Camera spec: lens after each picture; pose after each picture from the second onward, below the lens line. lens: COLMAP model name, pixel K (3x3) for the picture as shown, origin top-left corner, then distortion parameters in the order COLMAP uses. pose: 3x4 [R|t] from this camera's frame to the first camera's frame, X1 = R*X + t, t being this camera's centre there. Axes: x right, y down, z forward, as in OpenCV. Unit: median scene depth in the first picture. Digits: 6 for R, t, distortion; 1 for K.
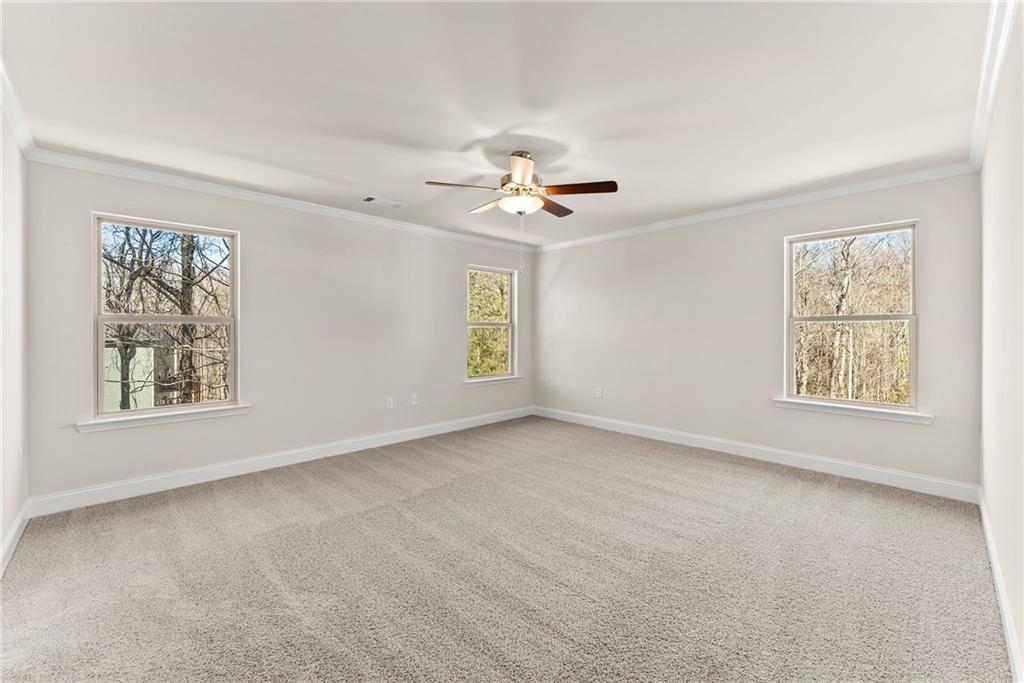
lens RADIAL K [[413.9, 0, 509.8], [0, 413.9, 343.4], [0, 0, 1]] dist [-0.000429, 0.000004]
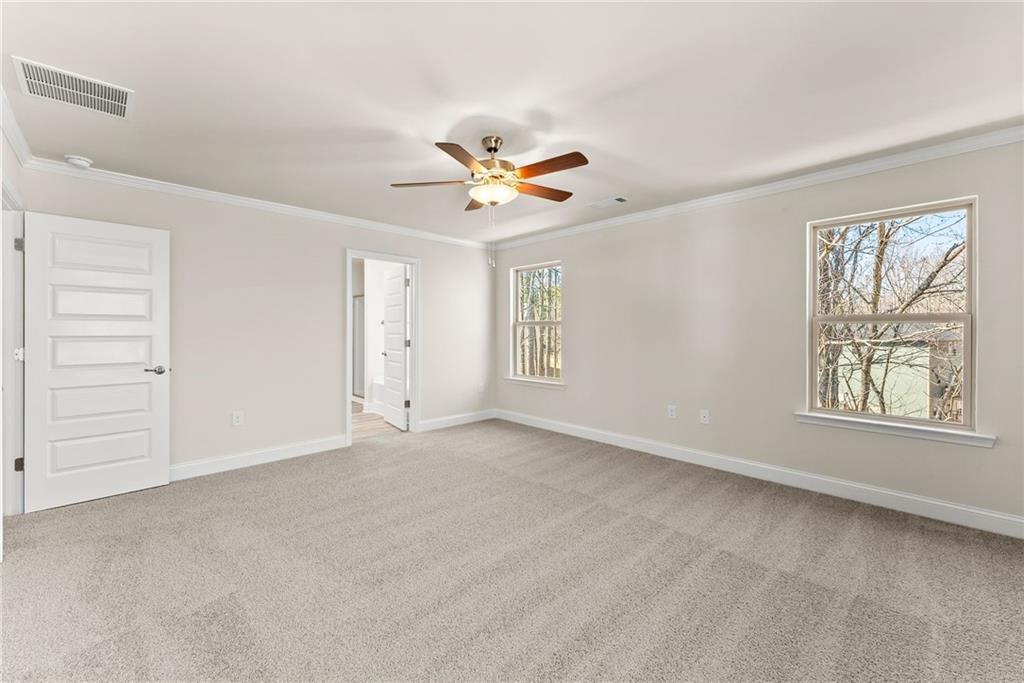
lens RADIAL K [[413.9, 0, 509.8], [0, 413.9, 343.4], [0, 0, 1]] dist [-0.000429, 0.000004]
pose [[-0.004390, 0.030408, -0.999528, 0.690598], [-0.030080, 0.999081, 0.030526, -0.022996], [0.999538, 0.030200, -0.003471, 0.756478]]
